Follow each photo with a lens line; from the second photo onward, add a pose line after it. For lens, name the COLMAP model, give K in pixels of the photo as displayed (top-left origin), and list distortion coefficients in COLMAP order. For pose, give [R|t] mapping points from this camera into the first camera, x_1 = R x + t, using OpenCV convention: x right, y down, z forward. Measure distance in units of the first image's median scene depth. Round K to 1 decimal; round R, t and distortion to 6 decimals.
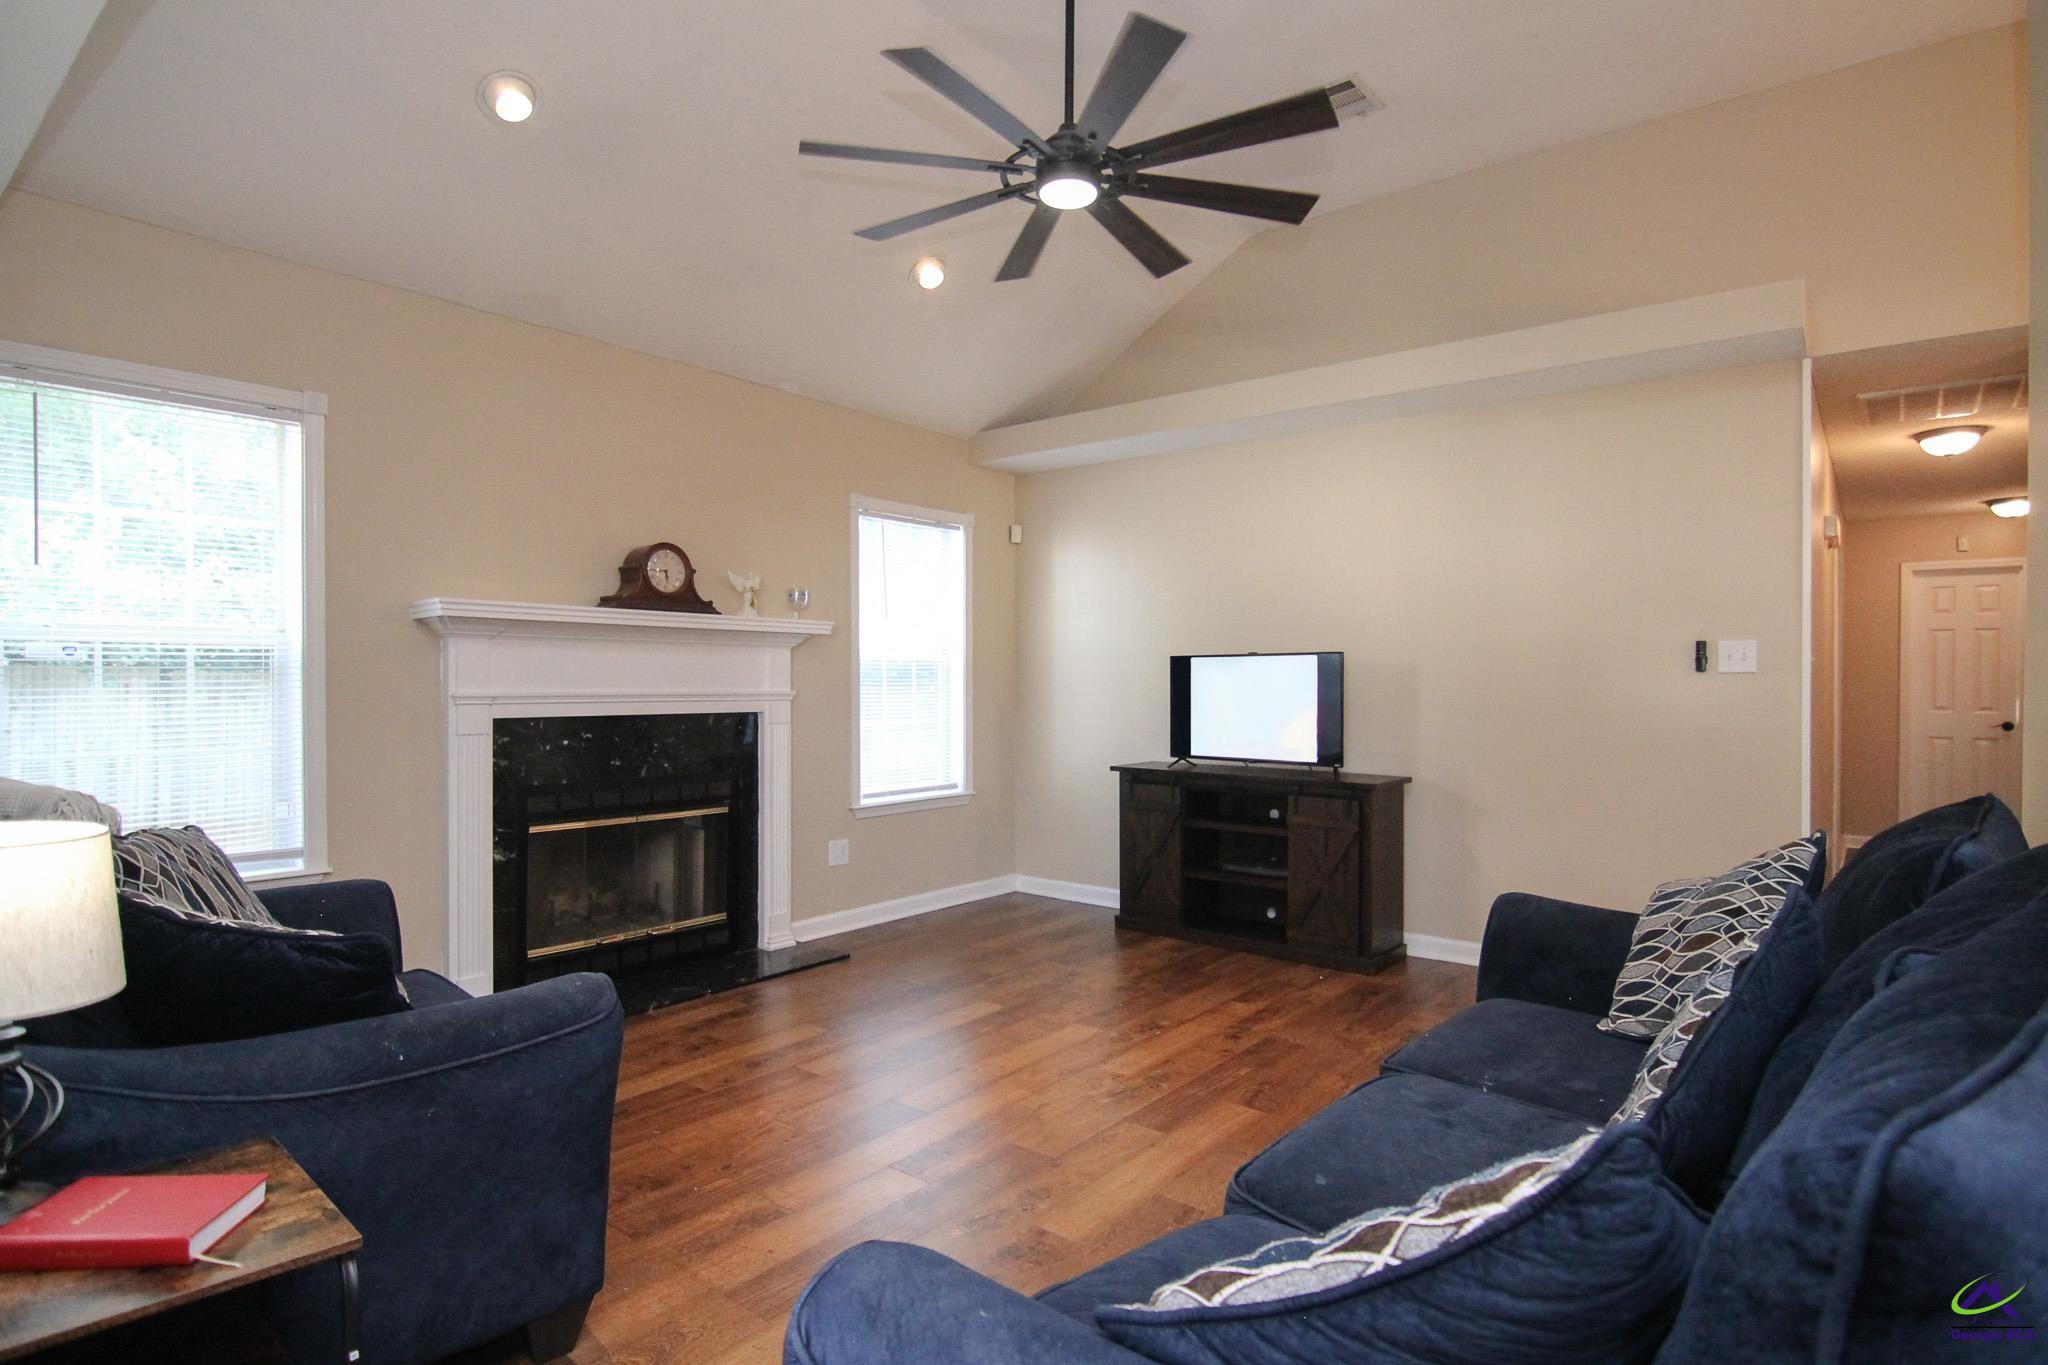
lens RADIAL K [[1062.3, 0, 1017.2], [0, 1062.3, 640.3], [0, 0, 1]] dist [0.004192, -0.016669]
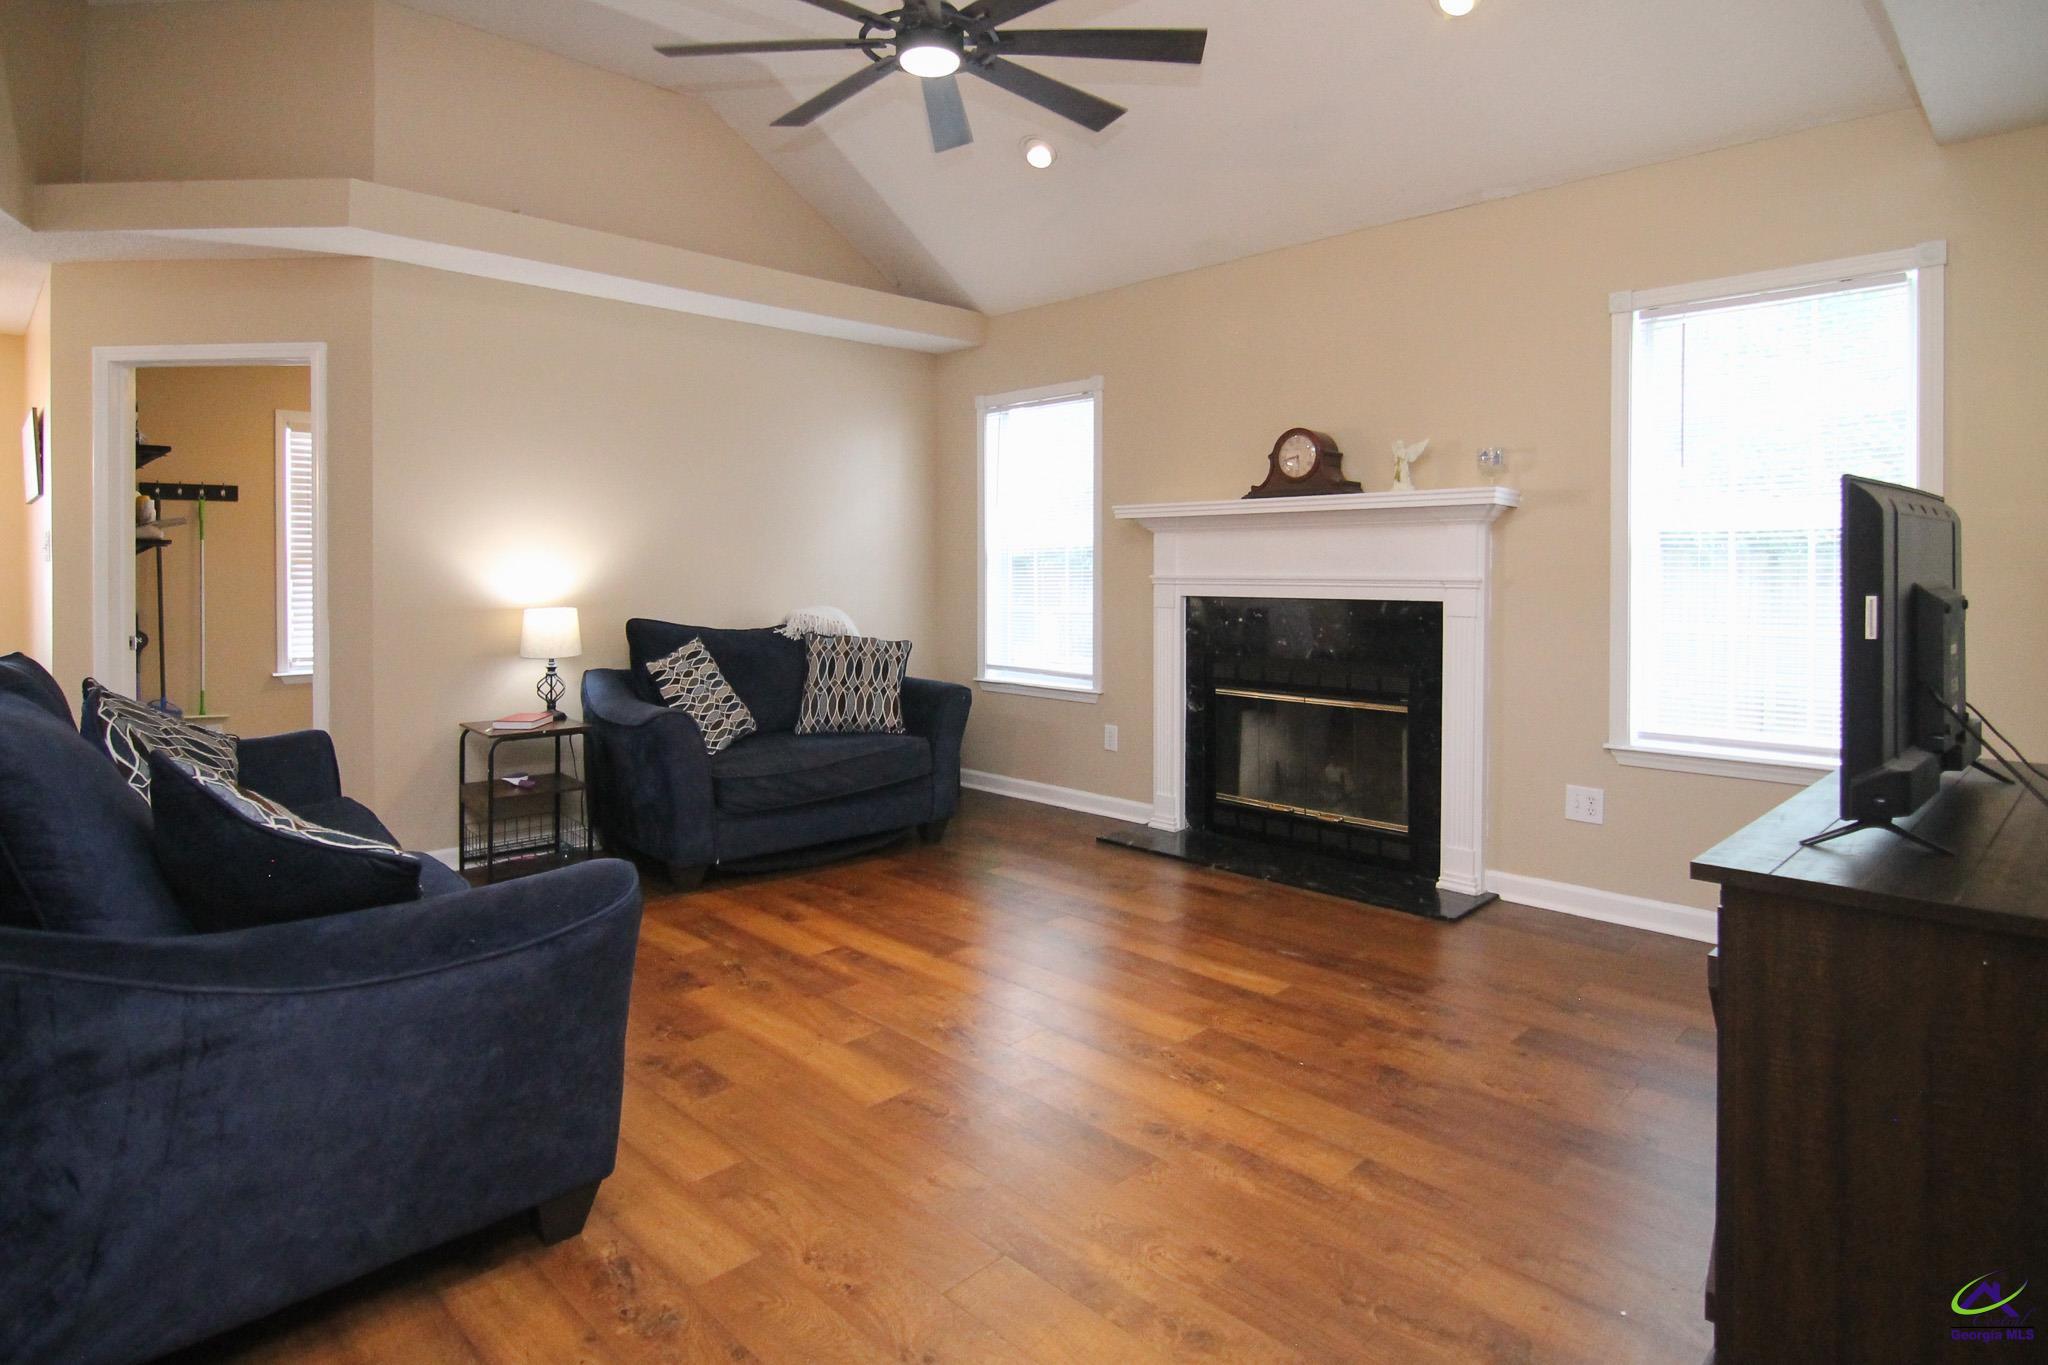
lens RADIAL K [[1084.9, 0, 999.6], [0, 1084.9, 529.1], [0, 0, 1]] dist [0.000648, -0.000190]
pose [[-0.110144, -0.035324, -0.993288, 0.774933], [0.041847, 0.998317, -0.040143, 0.035717], [0.993034, -0.045988, -0.108480, 0.889630]]
